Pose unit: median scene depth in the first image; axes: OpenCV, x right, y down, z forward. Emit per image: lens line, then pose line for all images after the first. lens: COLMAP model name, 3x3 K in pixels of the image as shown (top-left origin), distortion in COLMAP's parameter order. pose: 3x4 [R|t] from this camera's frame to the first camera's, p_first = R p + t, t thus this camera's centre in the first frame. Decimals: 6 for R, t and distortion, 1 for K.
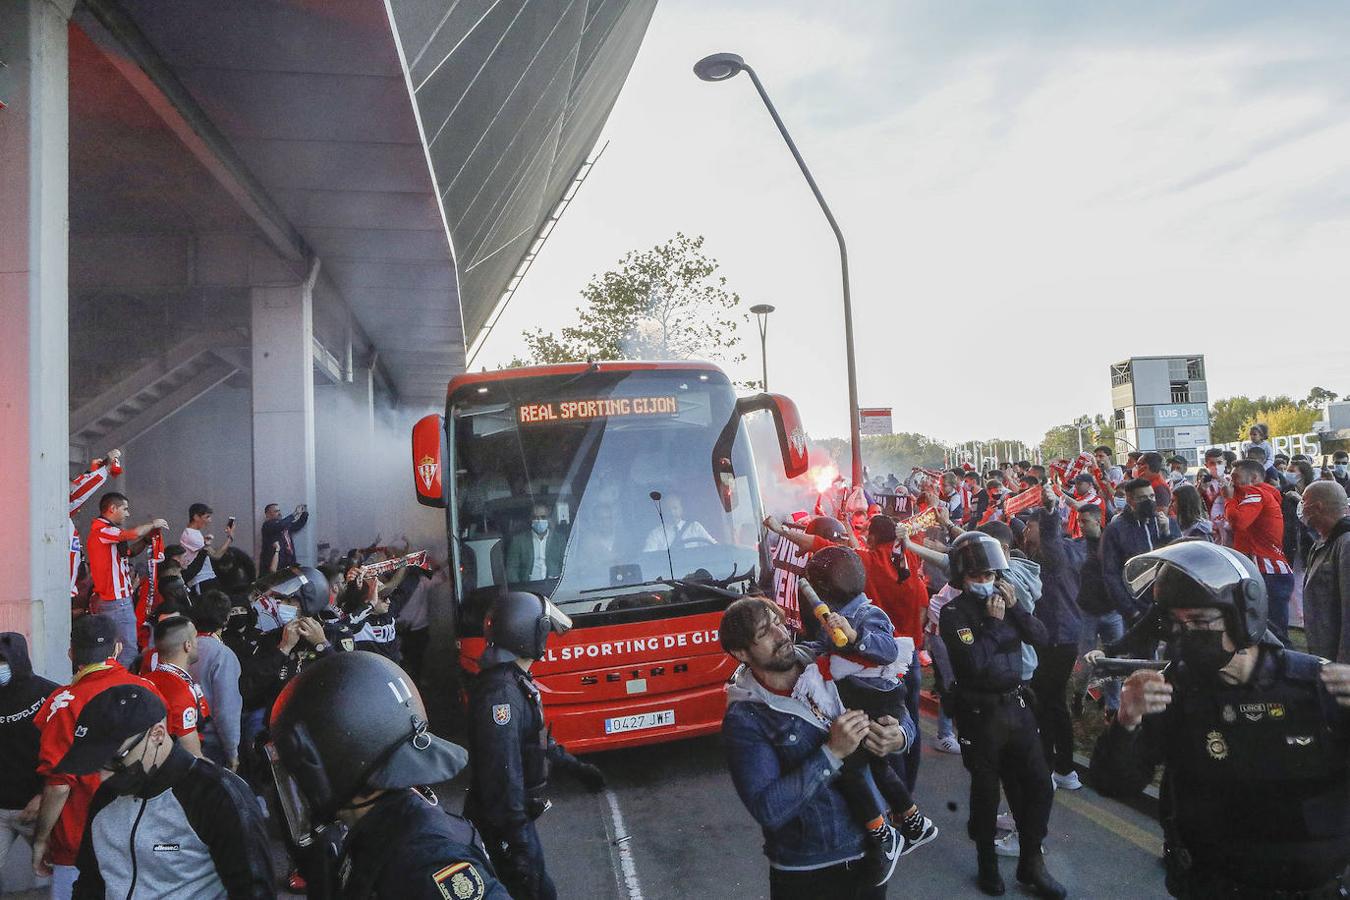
lens RADIAL K [[904.9, 0, 672.6], [0, 904.9, 448.4], [0, 0, 1]] dist [-0.104722, 0.081335]
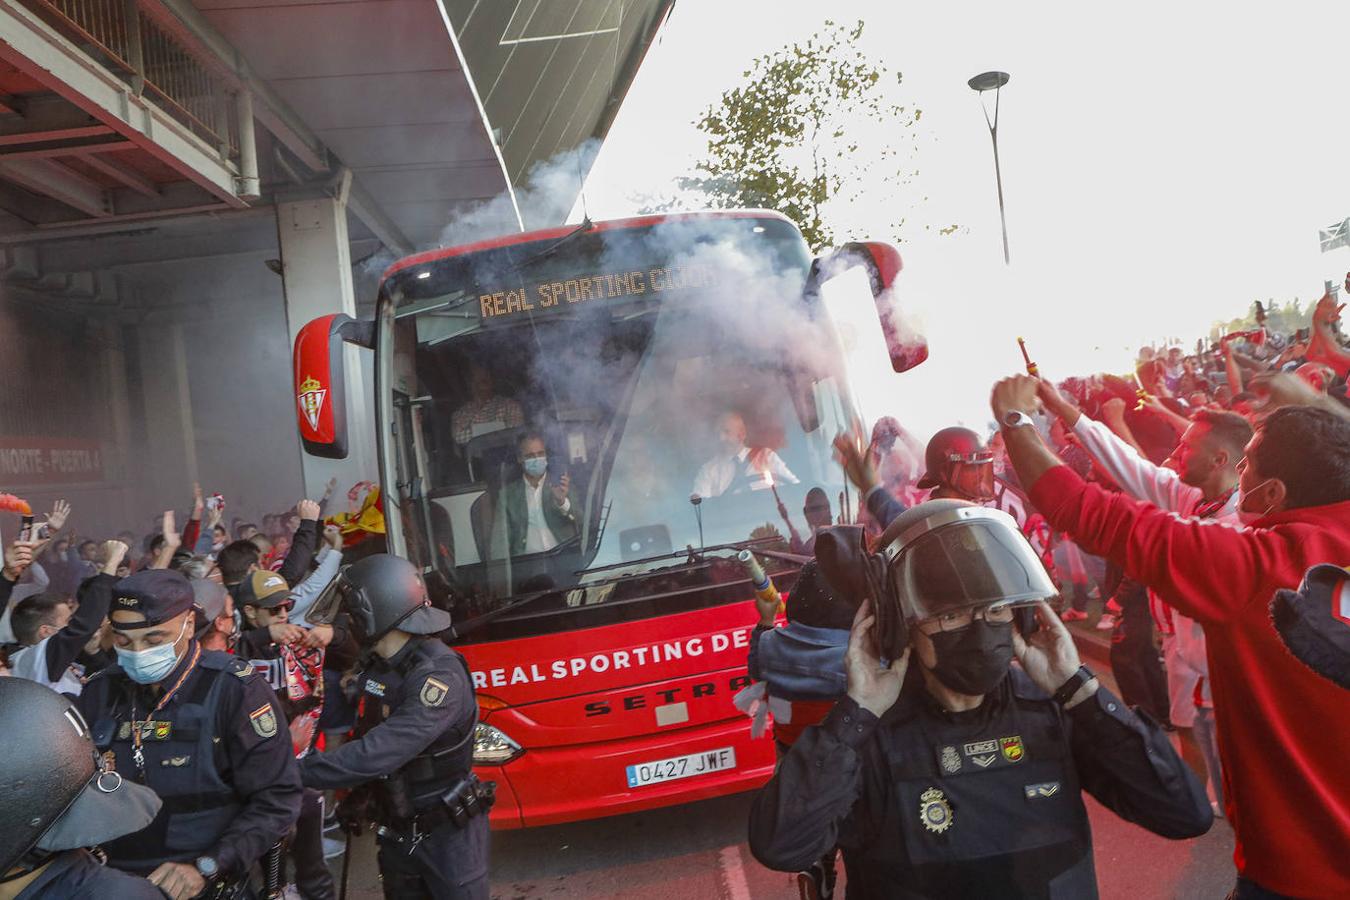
lens RADIAL K [[904.9, 0, 672.6], [0, 904.9, 448.4], [0, 0, 1]] dist [-0.104722, 0.081335]
pose [[0.989624, -0.061486, -0.129861, 0.054716], [0.073040, 0.993600, 0.086166, 0.020592], [0.123732, -0.094757, 0.987781, 0.380808]]
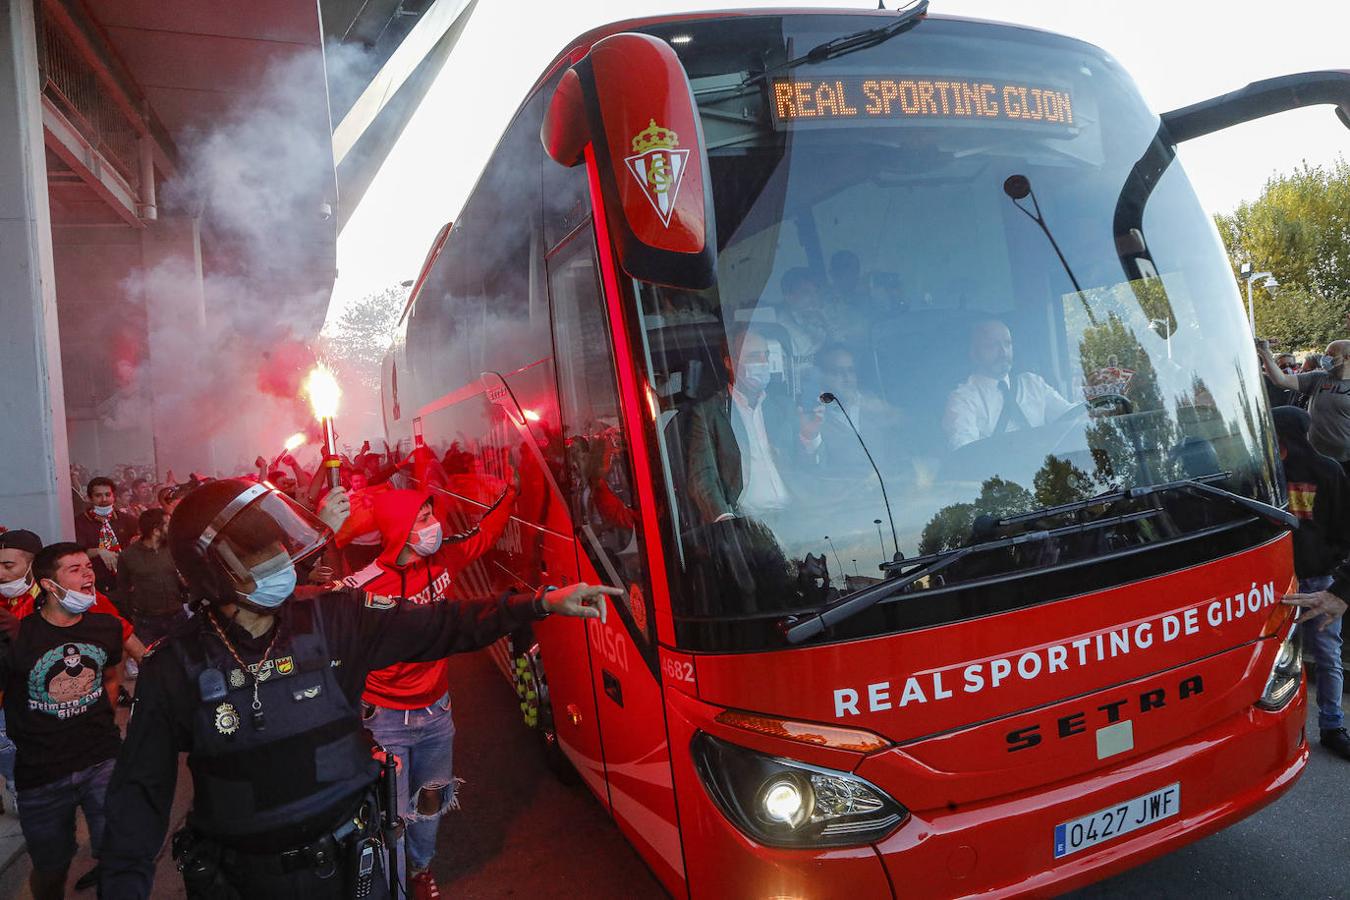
lens RADIAL K [[904.9, 0, 672.6], [0, 904.9, 448.4], [0, 0, 1]] dist [-0.104722, 0.081335]
pose [[0.992164, -0.024867, 0.122440, -0.288941], [0.012505, 0.994837, 0.100712, 0.085419], [-0.124312, -0.098392, 0.987353, 0.628655]]
